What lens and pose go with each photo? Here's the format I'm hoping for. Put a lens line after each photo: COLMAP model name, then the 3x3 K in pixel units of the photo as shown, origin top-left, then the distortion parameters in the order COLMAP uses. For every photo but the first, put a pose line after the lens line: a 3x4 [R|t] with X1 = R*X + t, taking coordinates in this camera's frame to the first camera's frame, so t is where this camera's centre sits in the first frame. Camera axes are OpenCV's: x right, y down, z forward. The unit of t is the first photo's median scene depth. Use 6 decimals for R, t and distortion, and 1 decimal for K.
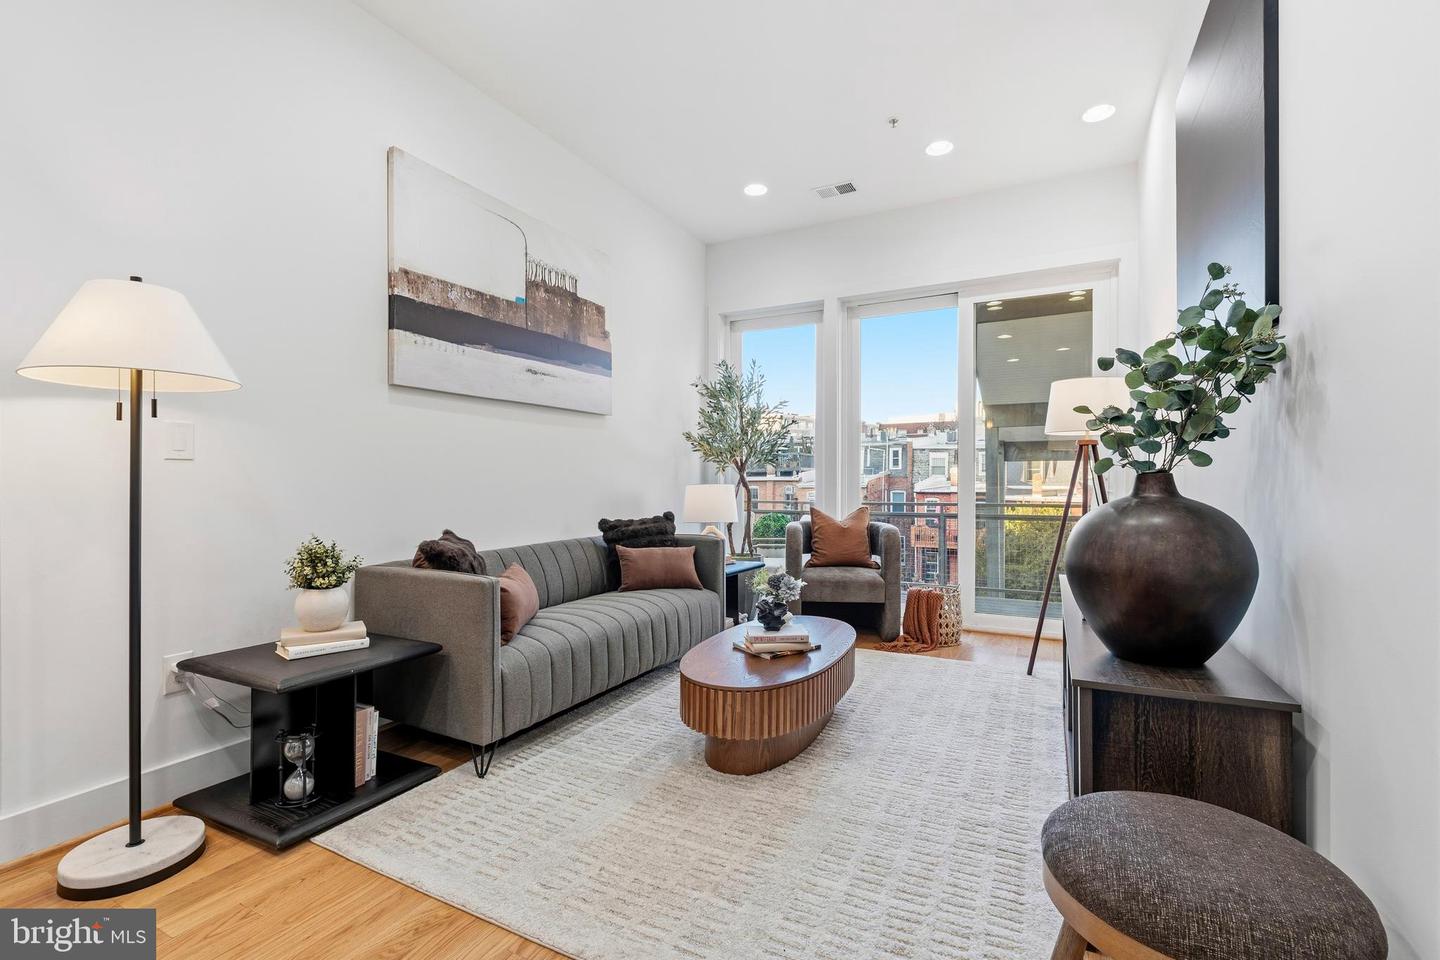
lens RADIAL K [[643.8, 0, 726.7], [0, 643.8, 481.7], [0, 0, 1]] dist [-0.000239, -0.000542]
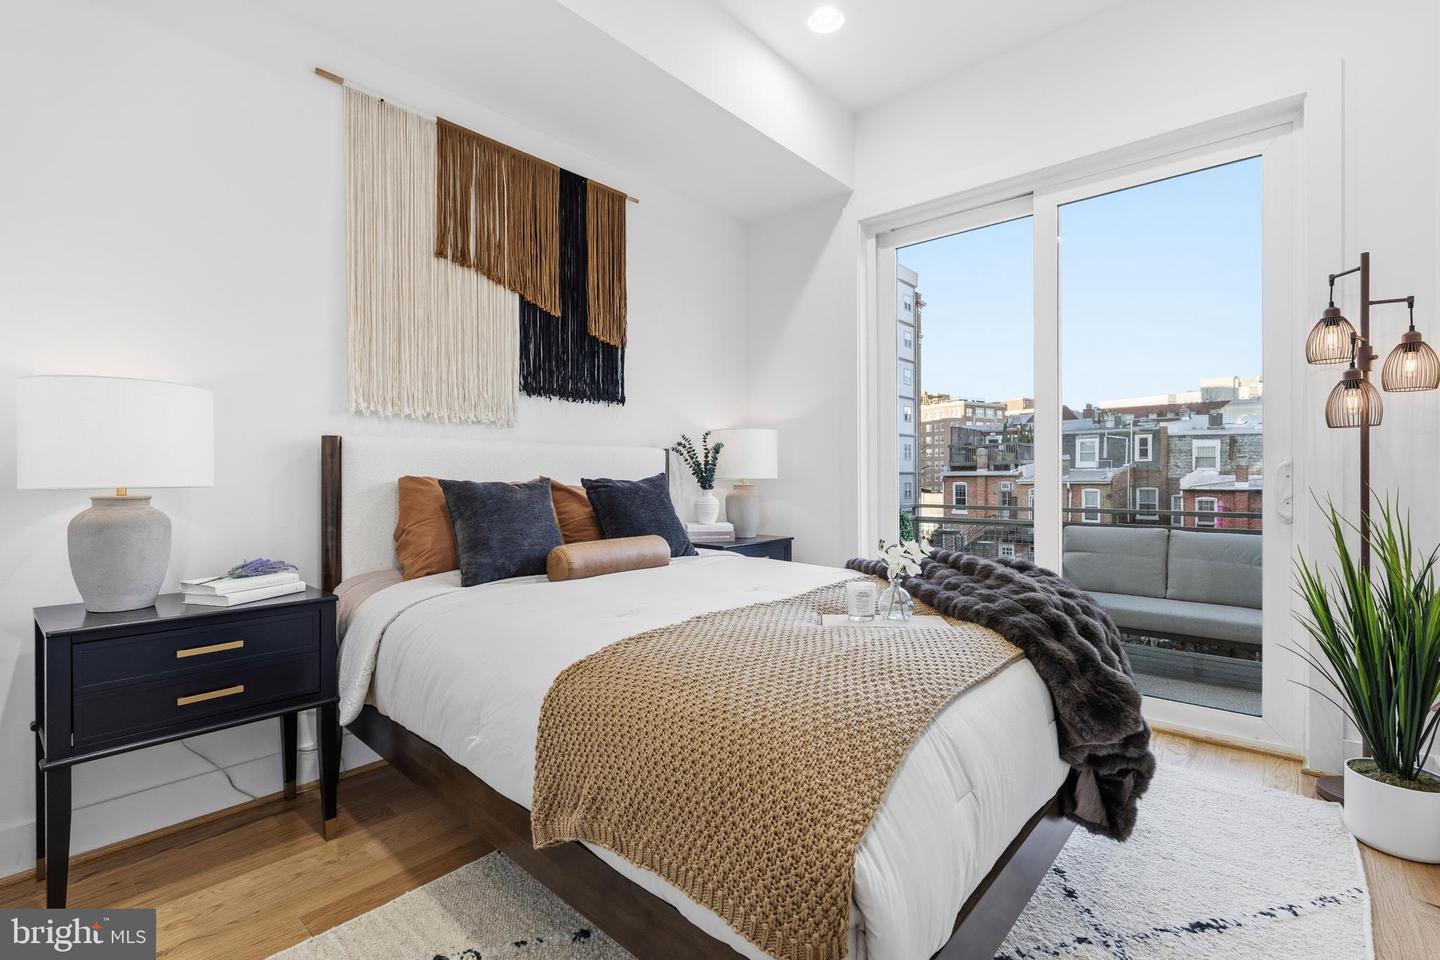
lens RADIAL K [[643.8, 0, 723.0], [0, 643.8, 498.0], [0, 0, 1]] dist [-0.000239, -0.000542]
pose [[0.964824, 0.004964, -0.262848, -0.578784], [0.003506, 0.999490, 0.031742, 0.000101], [0.262872, -0.031547, 0.964315, 0.798243]]
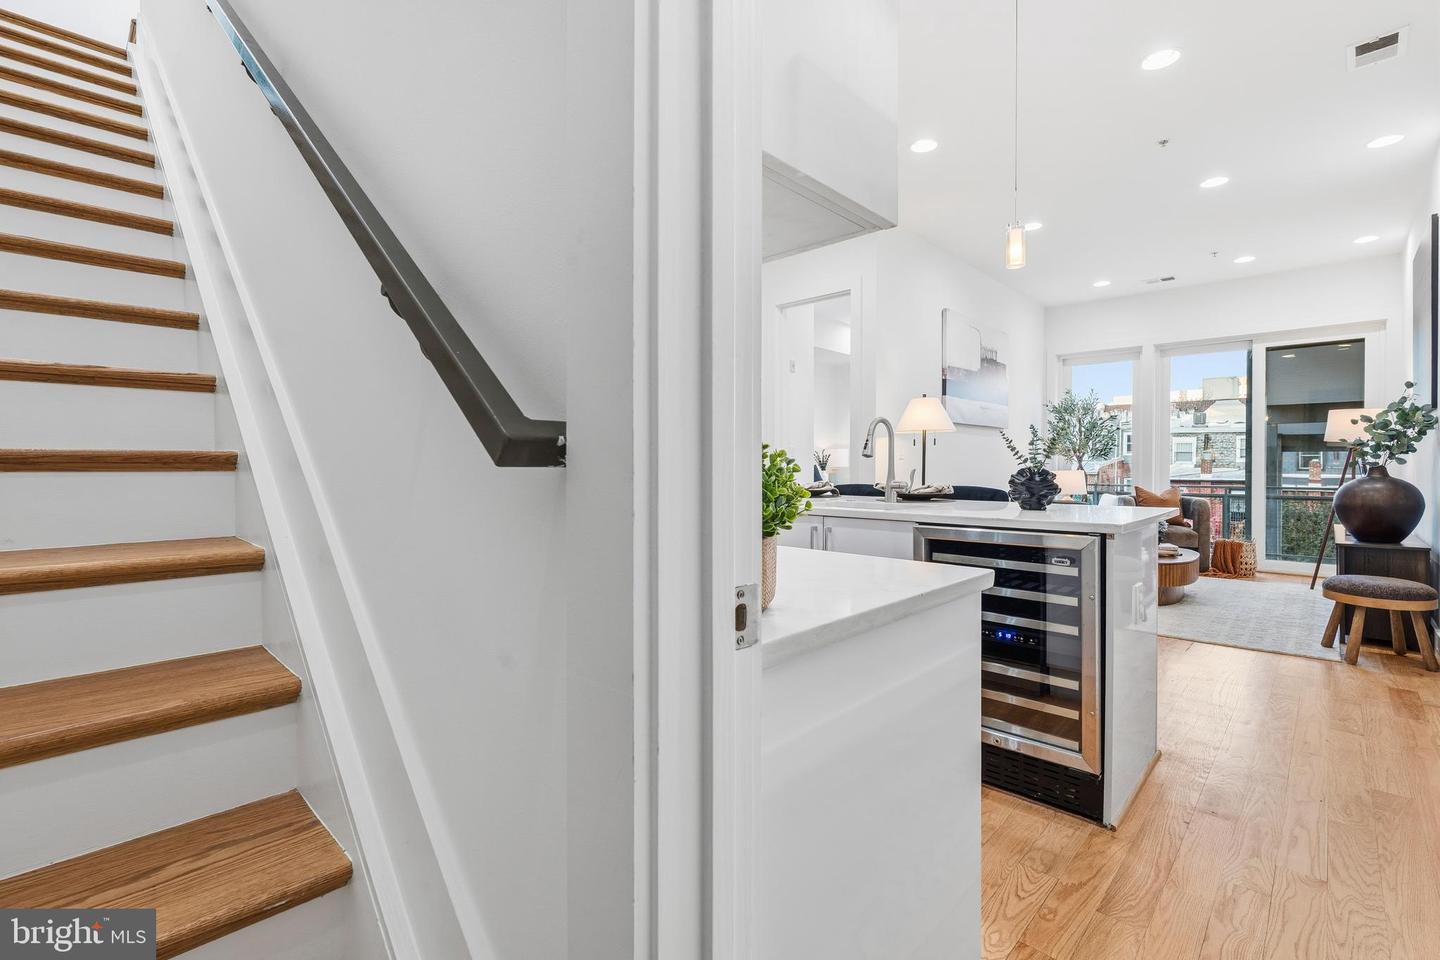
lens RADIAL K [[643.8, 0, 724.5], [0, 643.8, 464.9], [0, 0, 1]] dist [-0.000239, -0.000542]
pose [[0.957584, 0.004867, -0.288112, -0.481666], [-0.005550, 0.999983, -0.001555, -0.001756], [0.288100, 0.003088, 0.957595, -0.980366]]
